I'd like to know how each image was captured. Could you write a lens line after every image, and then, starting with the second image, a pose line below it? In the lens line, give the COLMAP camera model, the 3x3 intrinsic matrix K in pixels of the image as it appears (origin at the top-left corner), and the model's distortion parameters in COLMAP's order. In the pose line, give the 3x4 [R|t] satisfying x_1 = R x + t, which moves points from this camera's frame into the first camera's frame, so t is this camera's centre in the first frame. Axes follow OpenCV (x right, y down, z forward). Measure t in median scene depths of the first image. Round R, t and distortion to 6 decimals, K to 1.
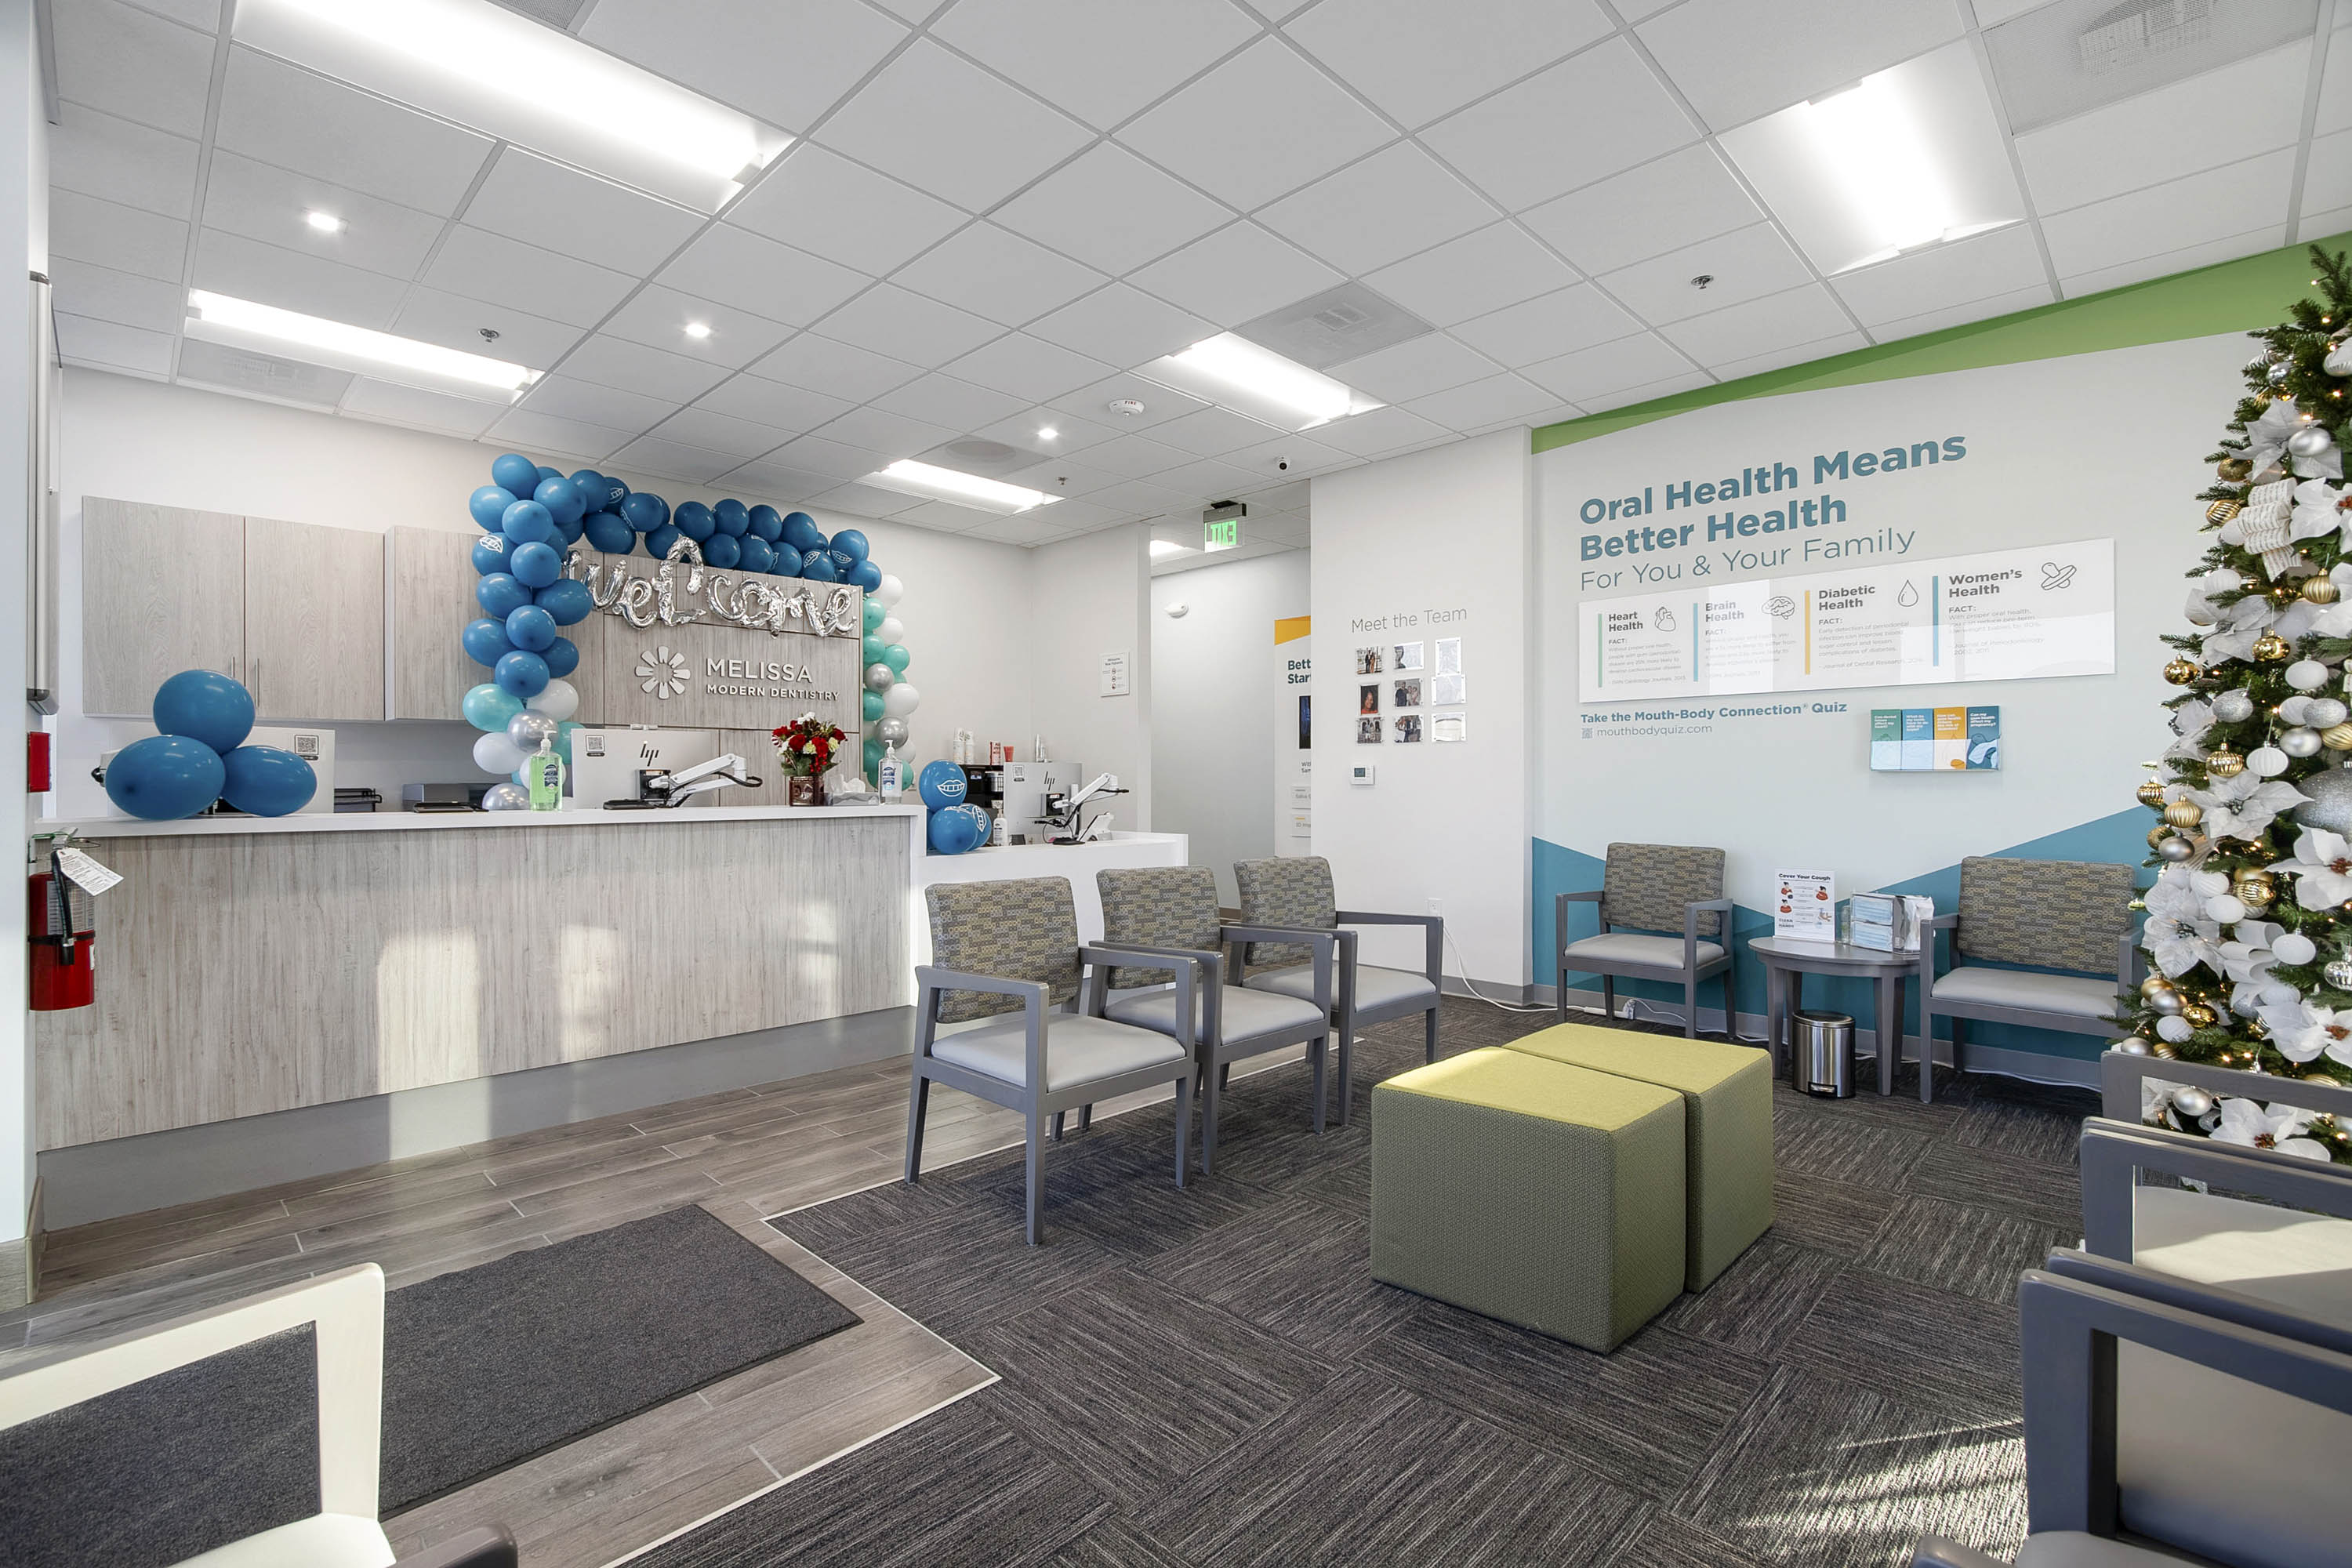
lens RADIAL K [[1056.4, 0, 1147.7], [0, 1056.4, 784.1], [0, 0, 1]] dist [-0.019426, -0.000584]
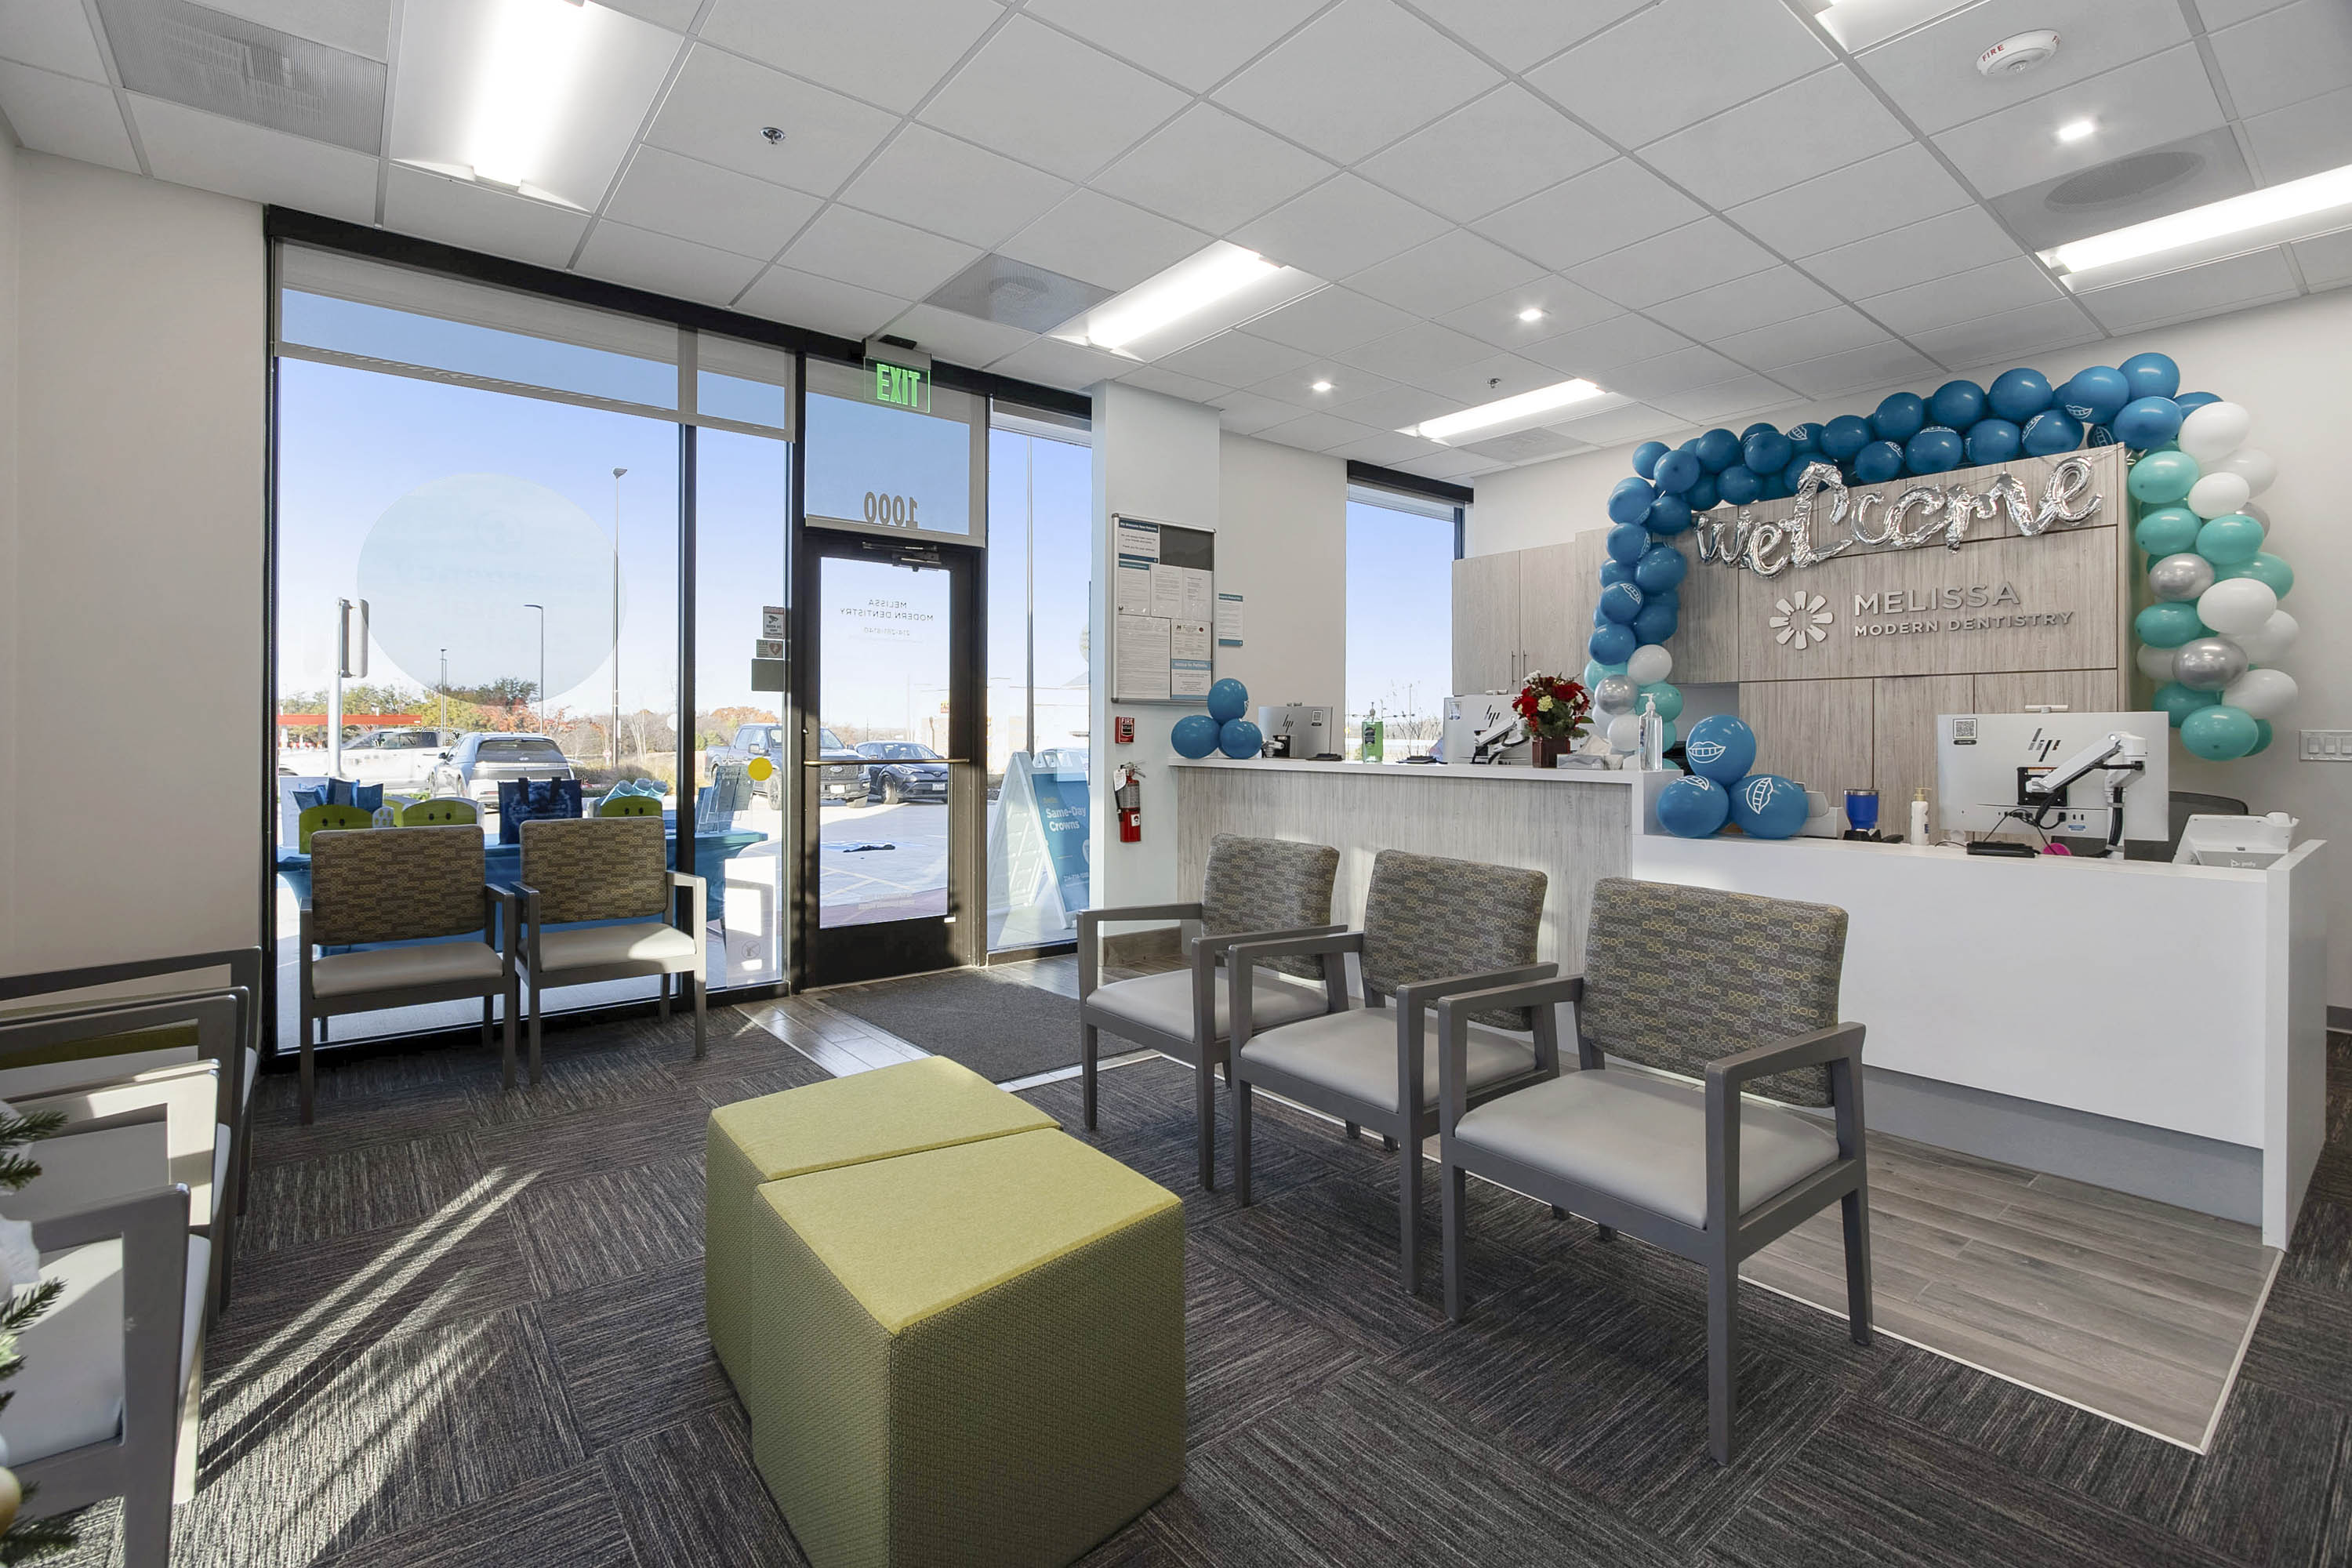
lens RADIAL K [[1068.3, 0, 1171.5], [0, 1068.3, 734.4], [0, 0, 1]] dist [-0.019188, -0.000356]
pose [[-0.105756, 0.002535, -0.994389, 0.624102], [-0.005586, 0.999979, 0.003143, -0.009478], [0.994376, 0.005887, -0.105740, 0.695984]]
